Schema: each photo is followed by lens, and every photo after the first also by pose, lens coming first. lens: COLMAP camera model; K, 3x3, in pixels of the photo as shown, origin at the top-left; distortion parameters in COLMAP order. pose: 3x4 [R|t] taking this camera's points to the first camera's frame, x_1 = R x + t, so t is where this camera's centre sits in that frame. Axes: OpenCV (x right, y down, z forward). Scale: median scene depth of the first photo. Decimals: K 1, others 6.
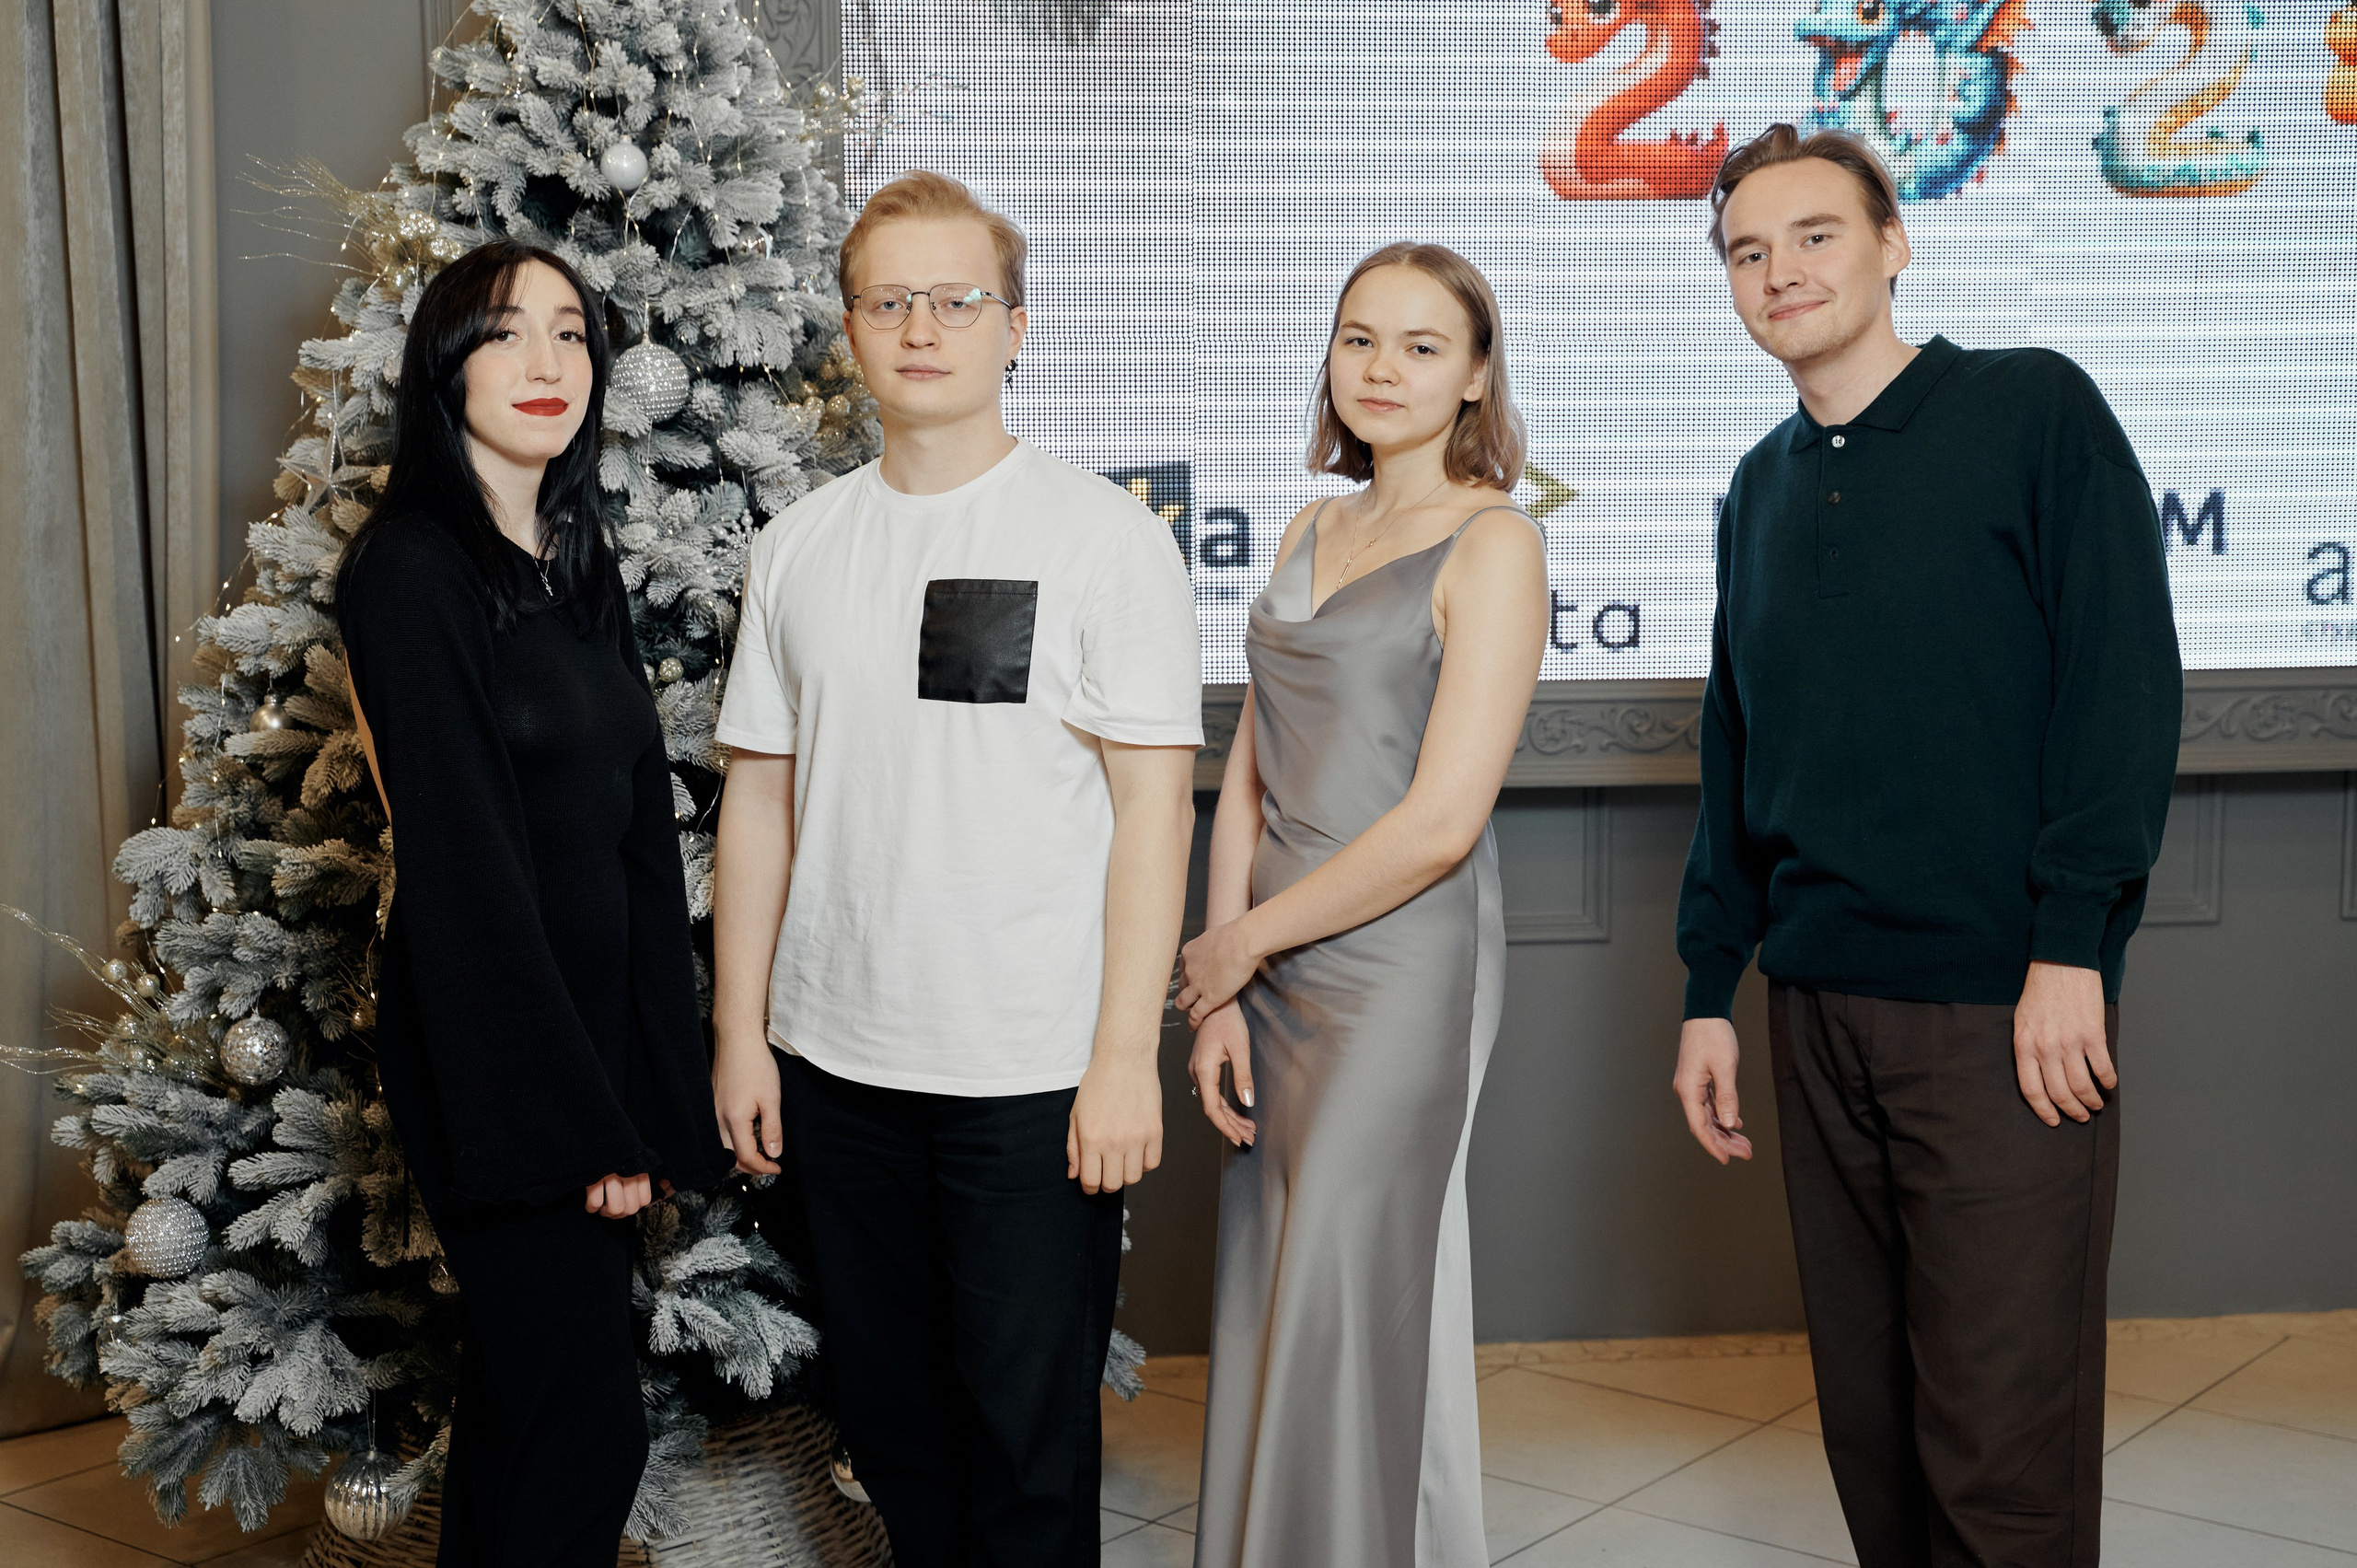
lens RADIAL K [[3382.2, 0, 1170.9], [0, 3382.2, 796.9], [0, 0, 1]] dist [0.040478, 0.000000]
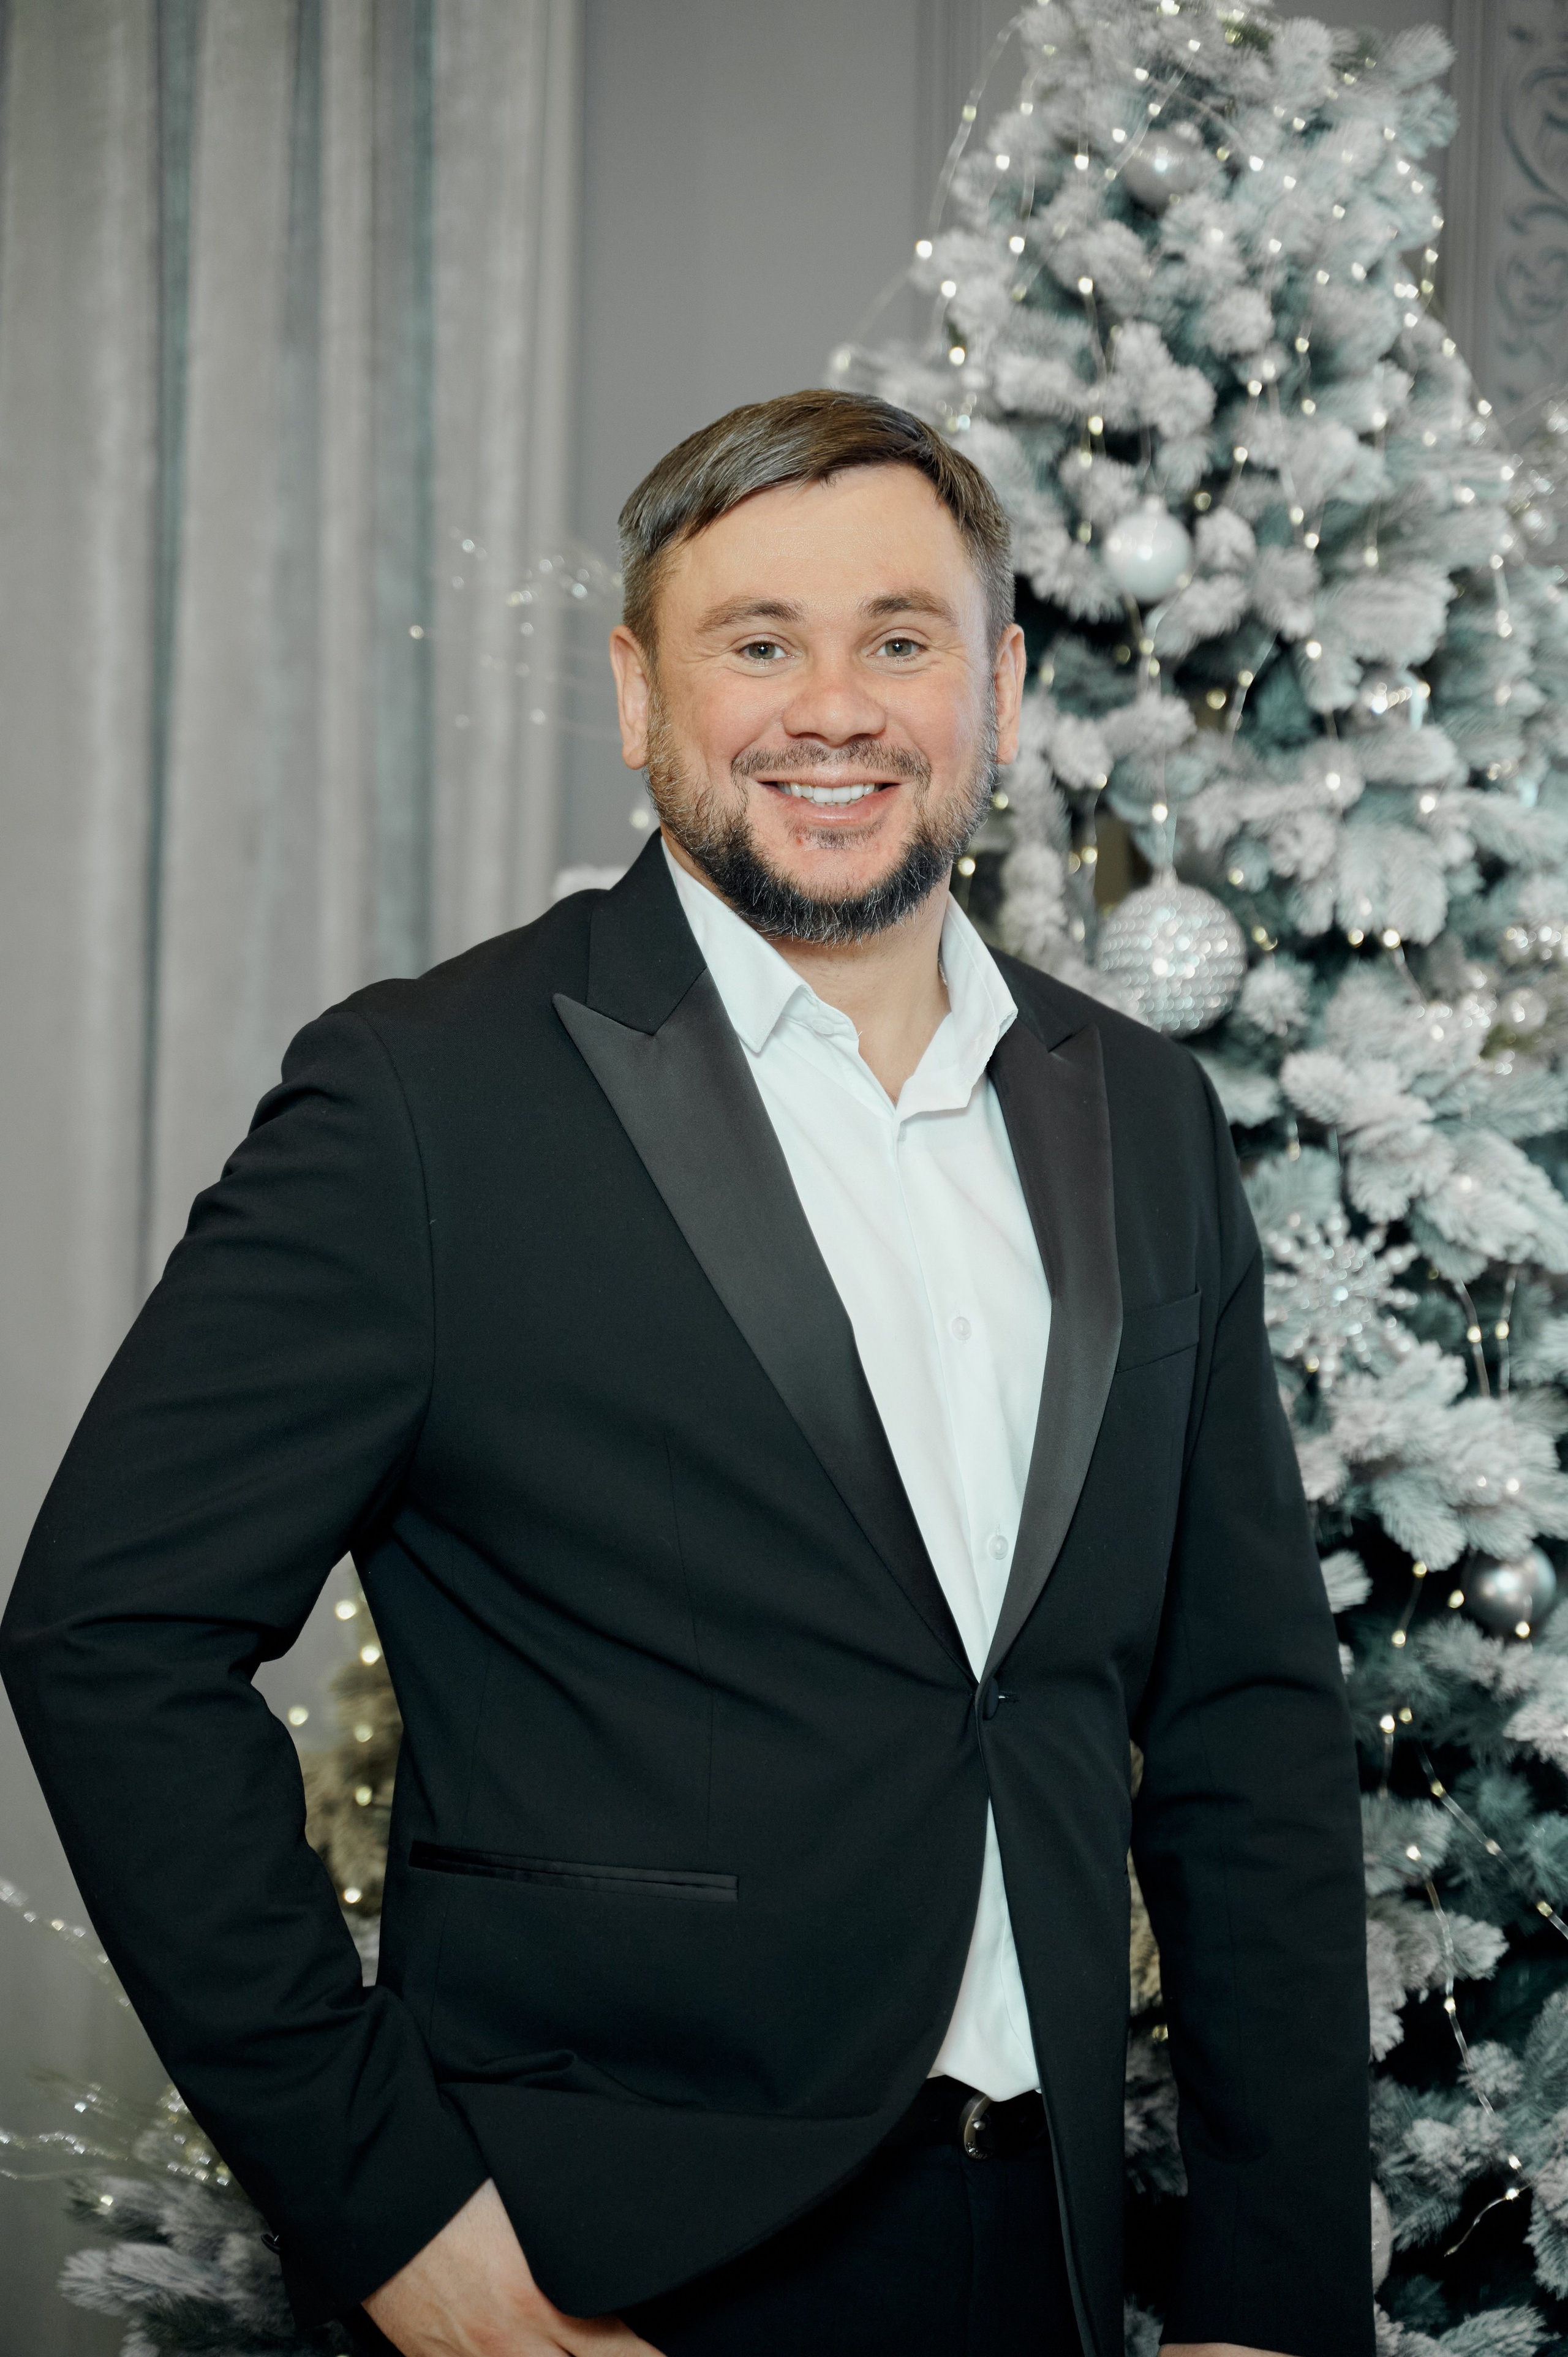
lens RADIAL K [[4866.4, 0, 780.0], [0, 4866.4, 1177.5], [0, 0, 1]] dist [0.140753, 0.000000]
pose [[0.949261, 0.035528, -0.312476, 0.027190], [-0.061312, 0.995440, -0.073077, -0.028994], [0.308455, 0.088527, 0.947111, 0.263072]]
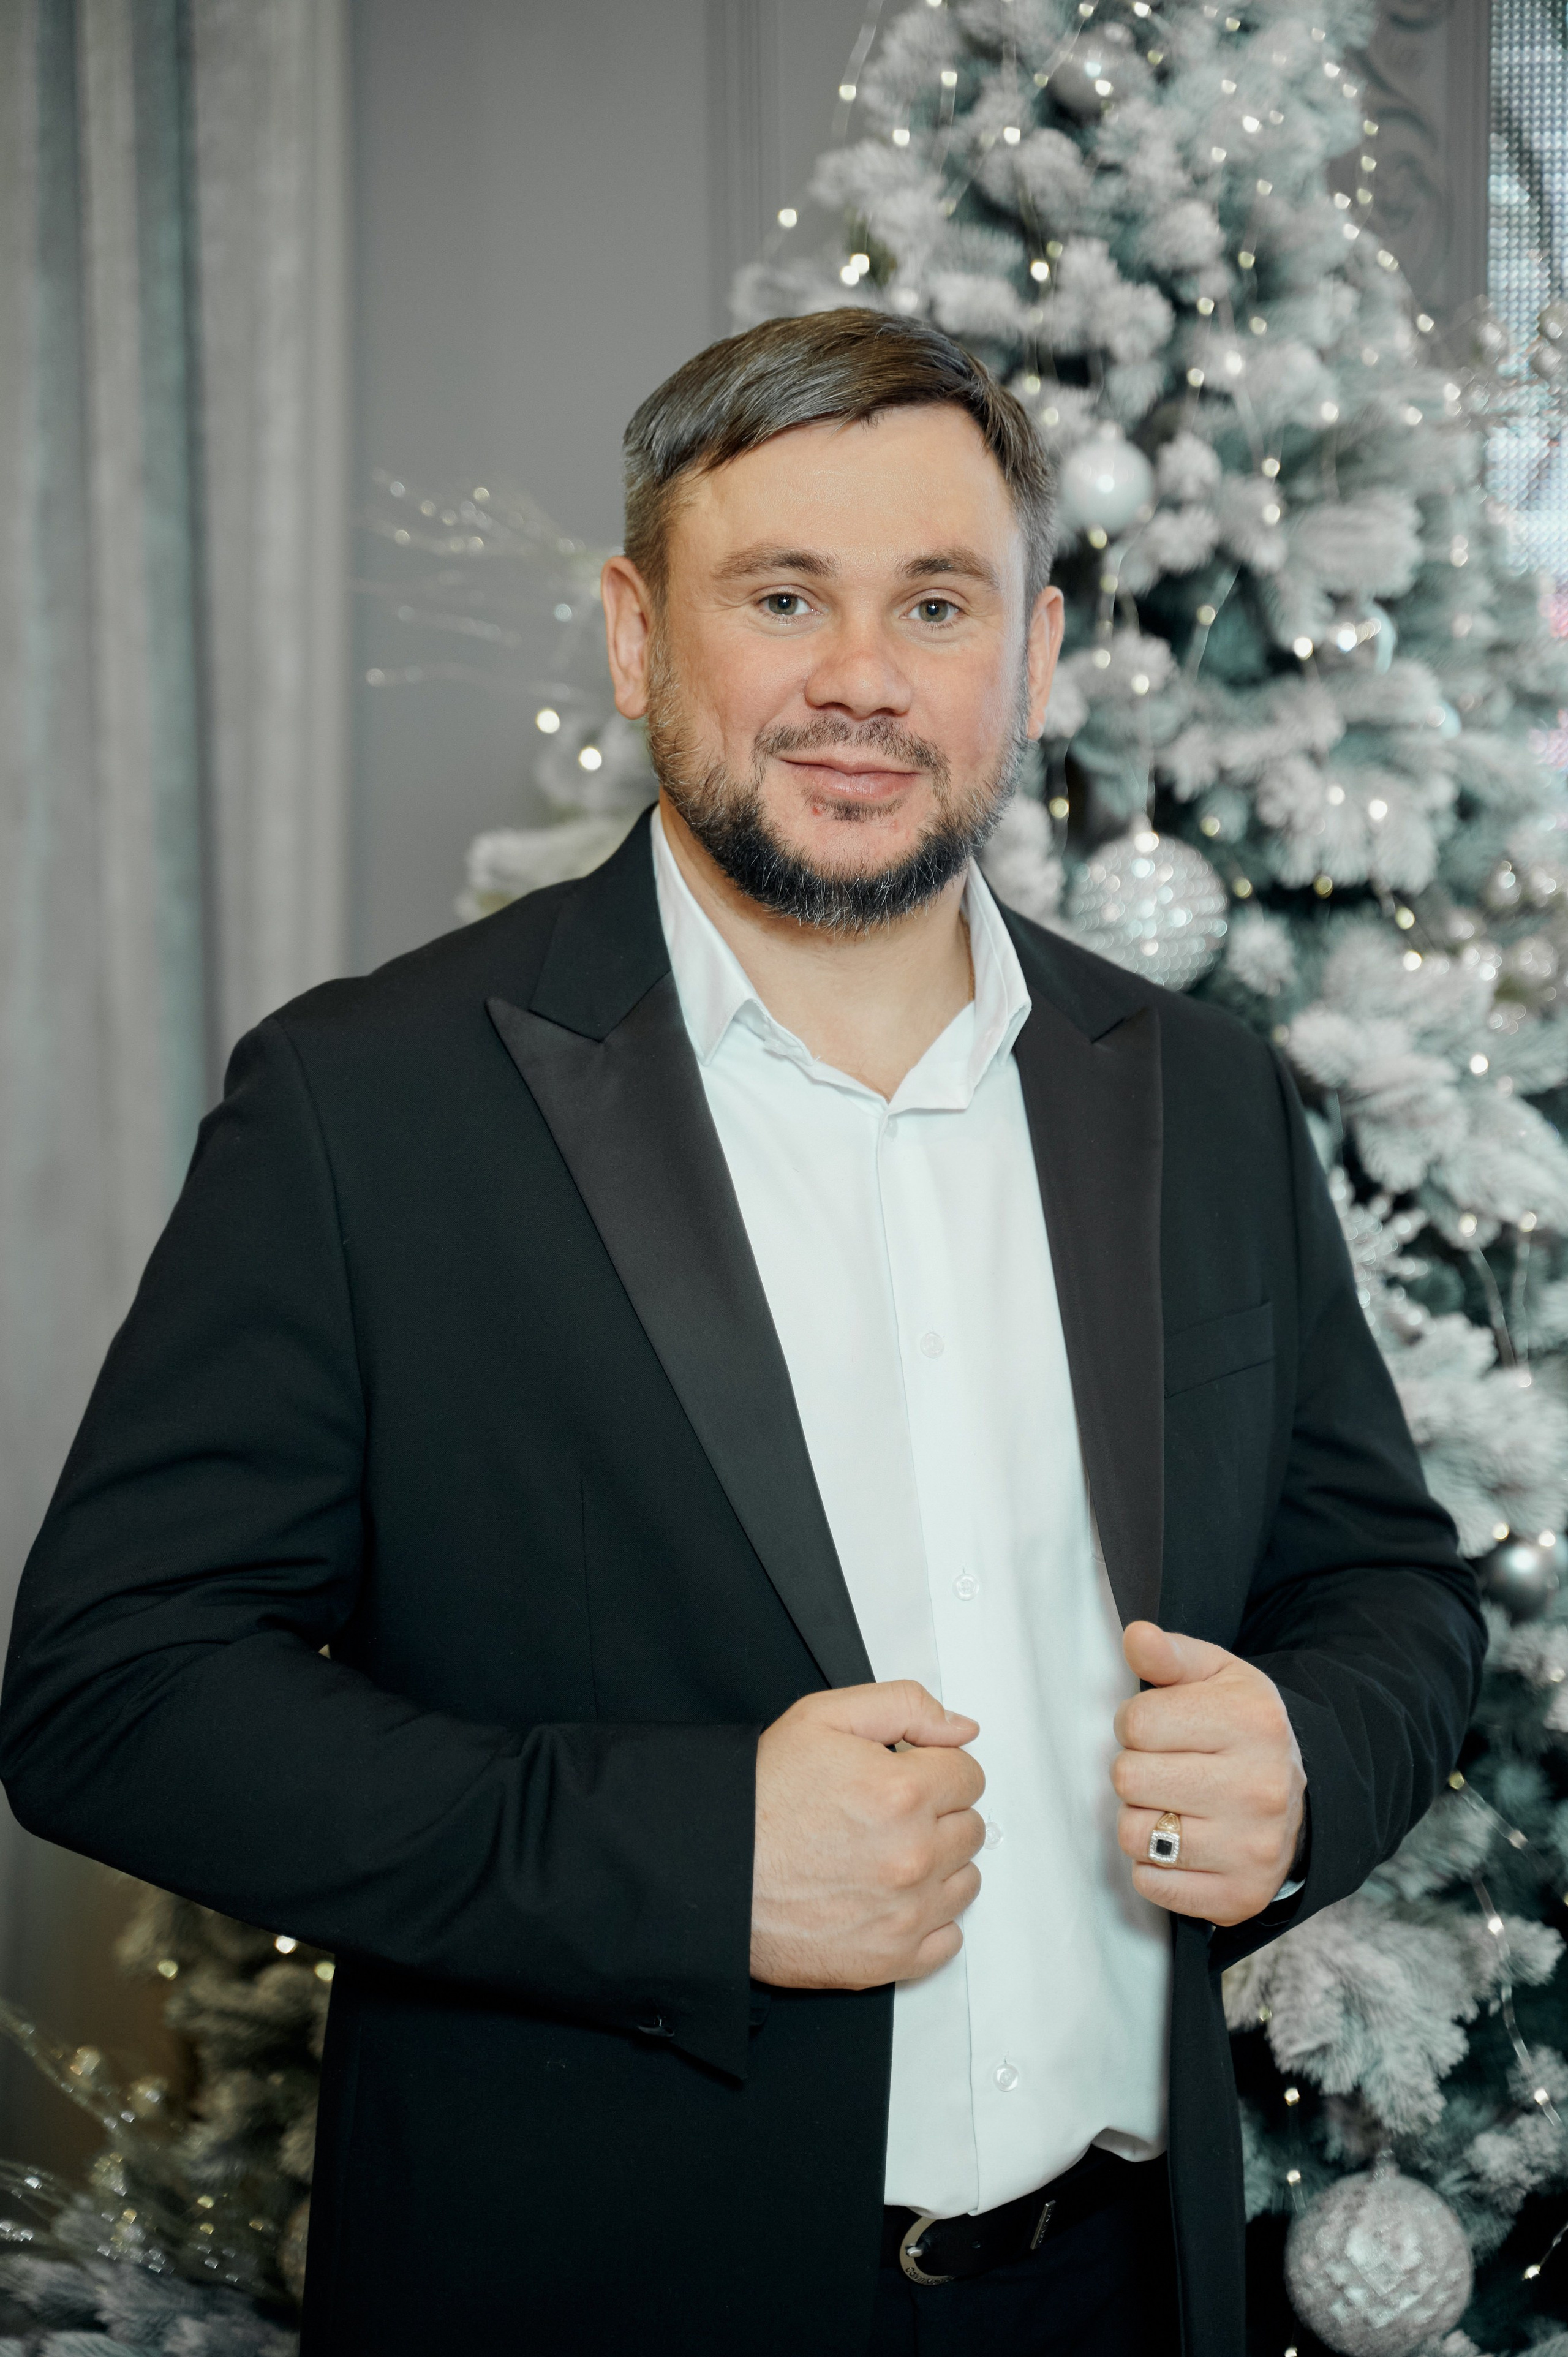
lens RADIAL K [[4866.4, 0, 782.2], [0, 4866.4, 1177.2], [0, 0, 1]] dist [0.140753, 0.000000]
pose [[0.978925, 0.008228, -0.204055, -0.059428], [-0.020555, 0.998084, -0.058364, -0.040814], [0.203184, 0.061328, 0.977218, 0.289410]]
